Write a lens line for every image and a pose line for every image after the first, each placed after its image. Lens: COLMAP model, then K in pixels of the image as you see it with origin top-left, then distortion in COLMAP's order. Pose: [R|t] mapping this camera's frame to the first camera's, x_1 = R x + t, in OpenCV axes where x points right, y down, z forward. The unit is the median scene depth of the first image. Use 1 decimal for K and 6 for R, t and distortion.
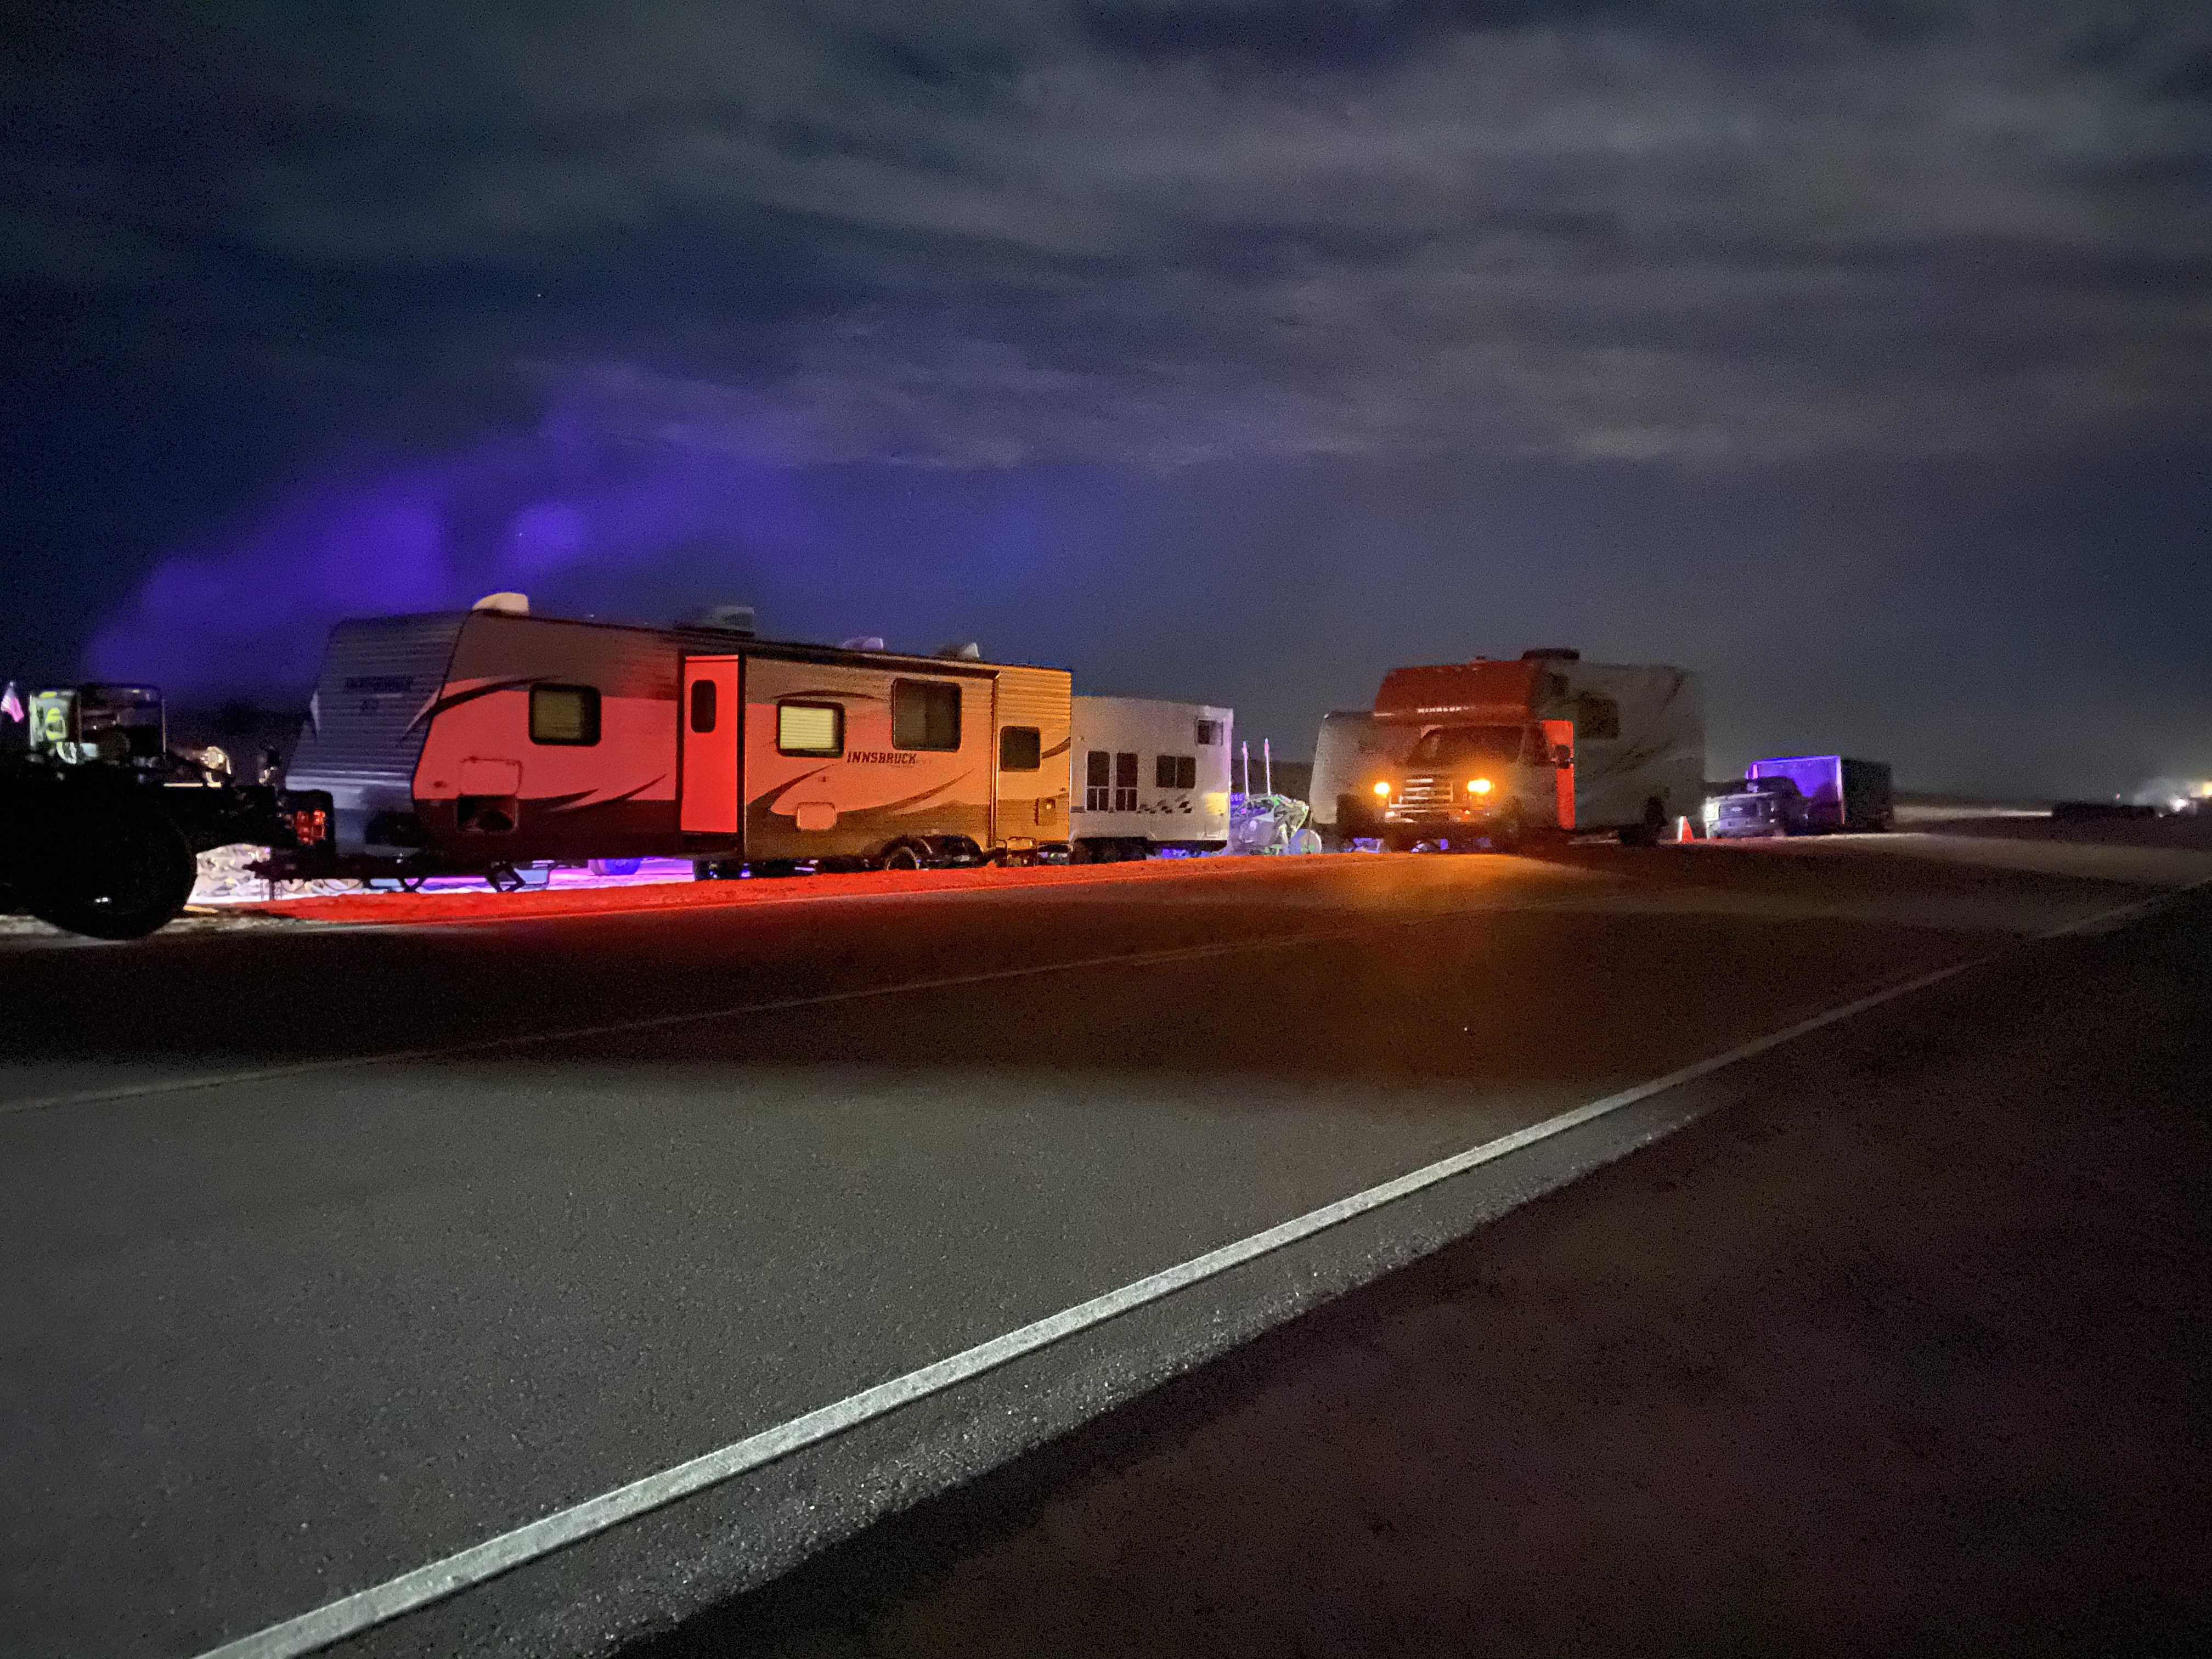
lens RADIAL K [[1687.3, 0, 1106.0], [0, 1687.3, 829.5], [0, 0, 1]] dist [0.007901, 0.004448]
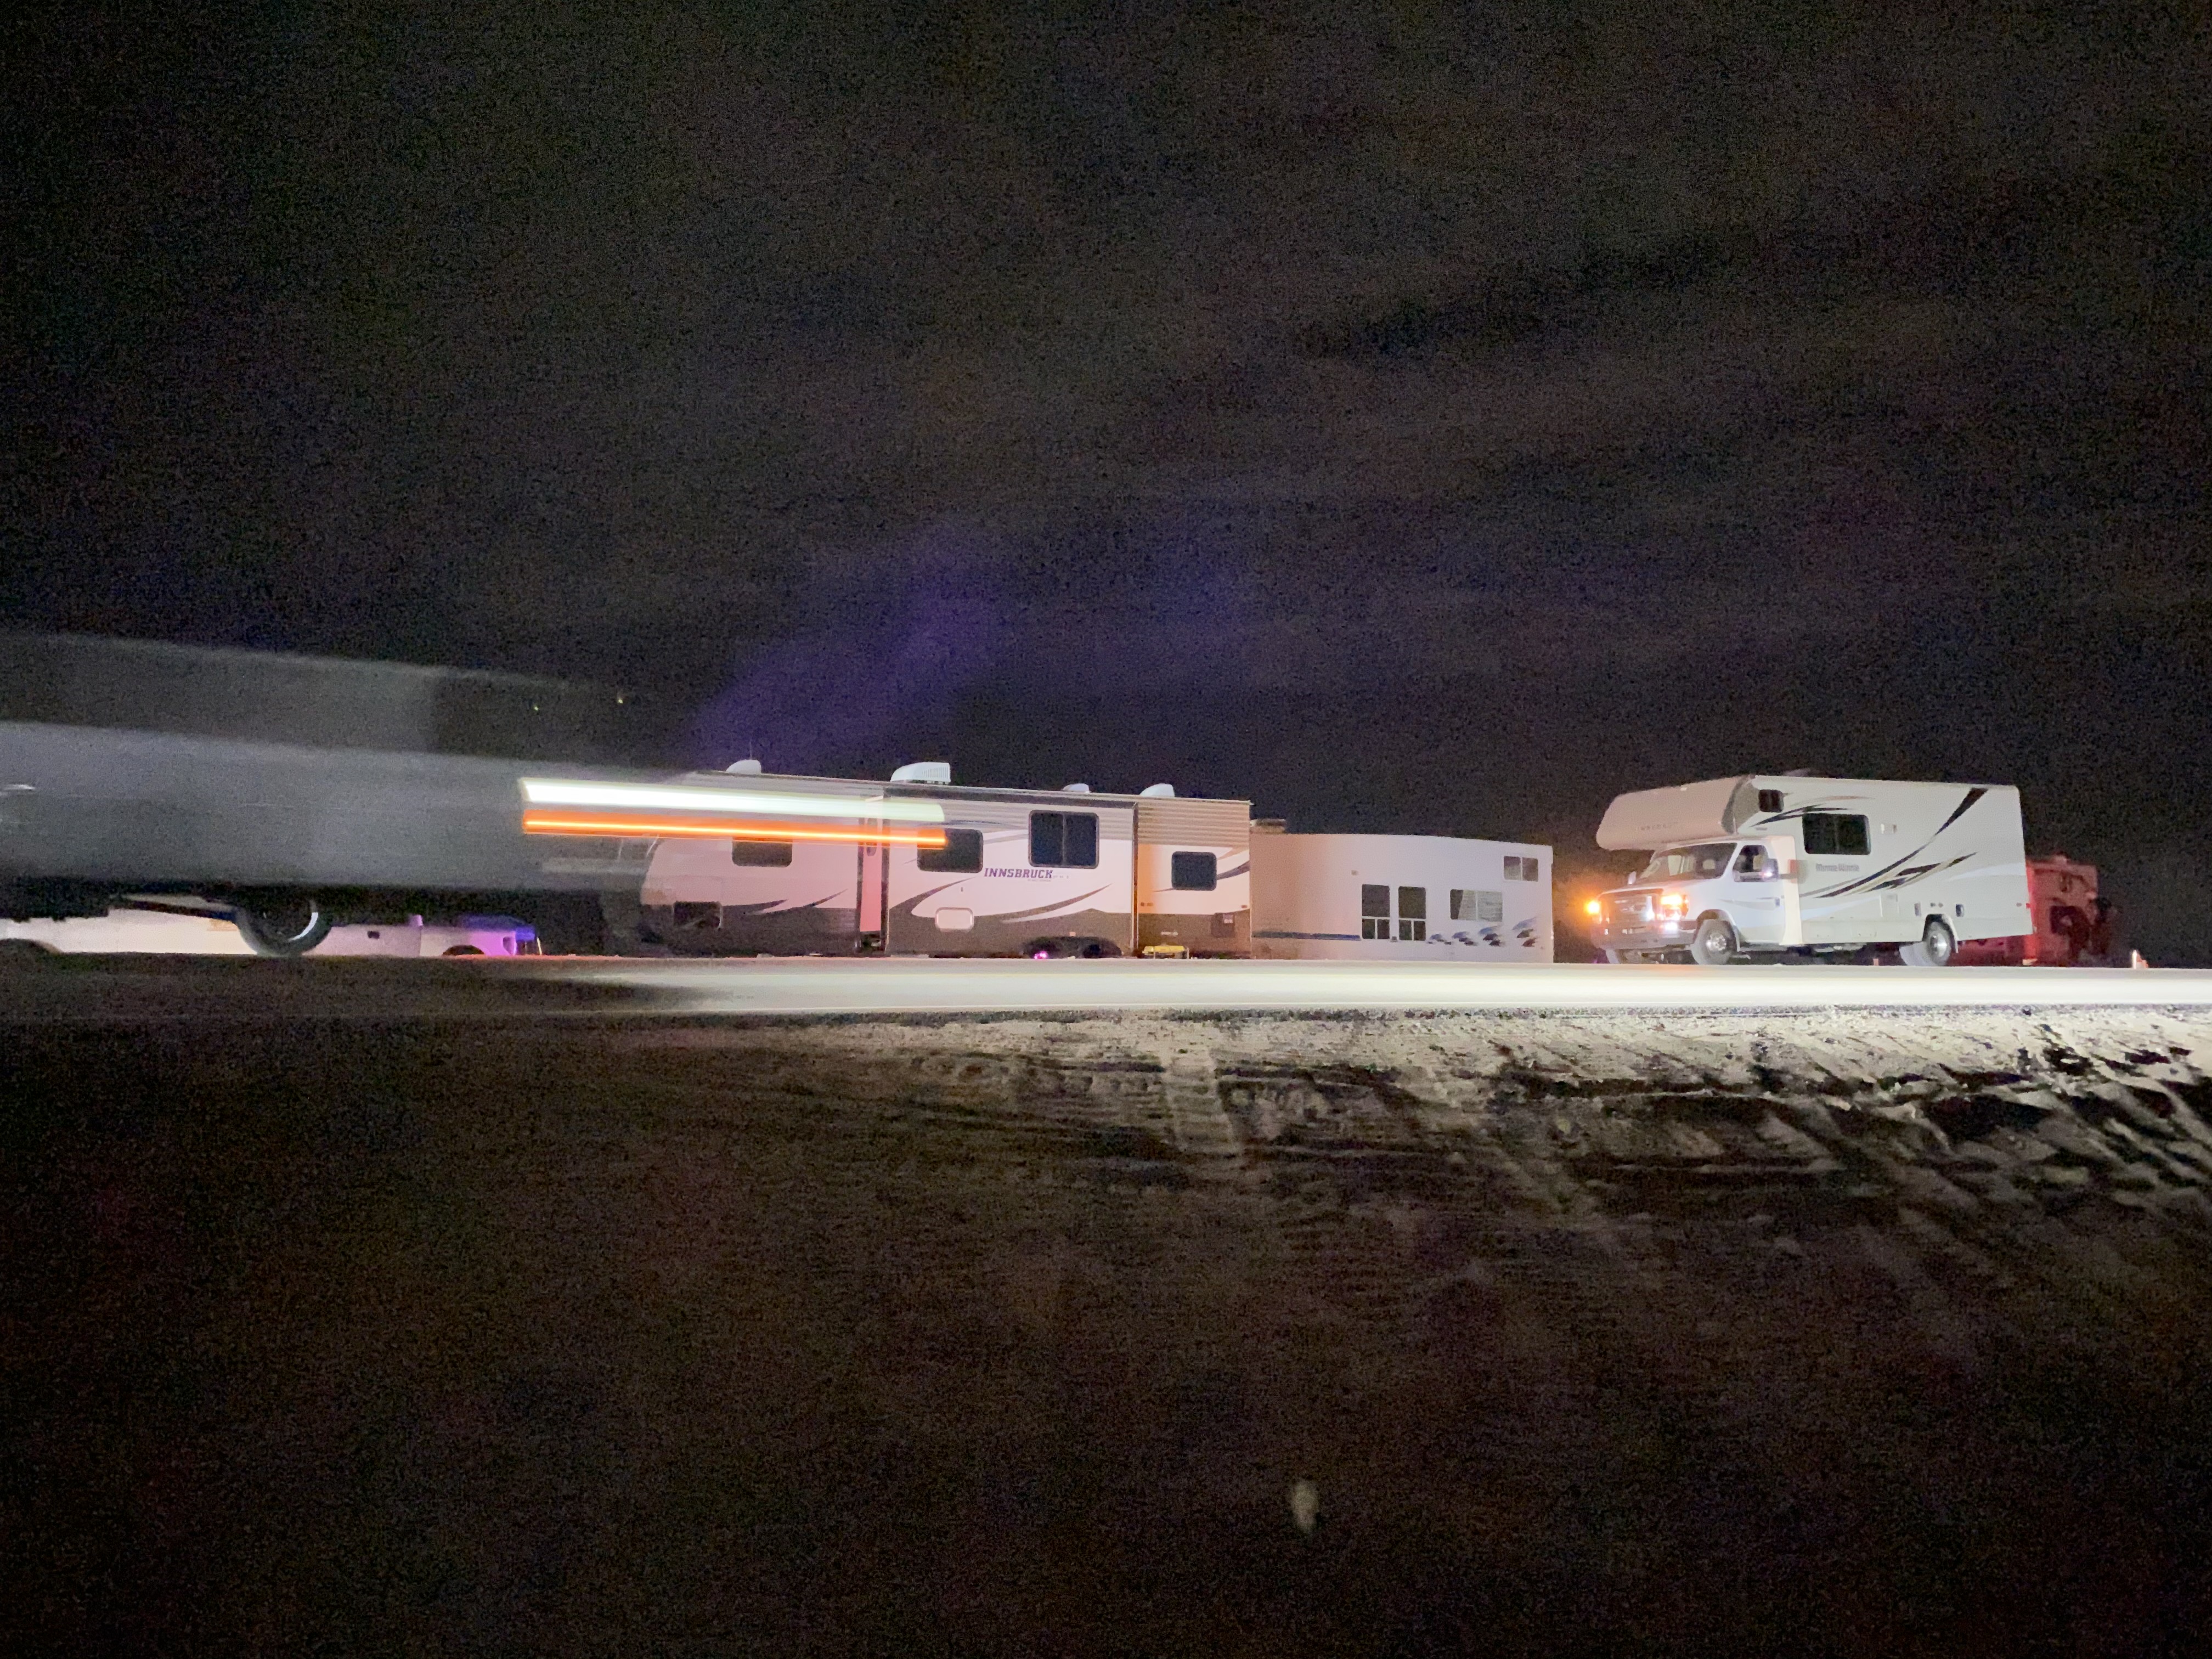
lens RADIAL K [[1705.7, 0, 1106.0], [0, 1705.7, 829.5], [0, 0, 1]] dist [0.090535, 0.001545]
pose [[0.917002, -0.043806, -0.396470, 0.378220], [-0.001644, 0.993528, -0.113579, 0.060369], [0.398880, 0.104804, 0.910995, -0.113490]]
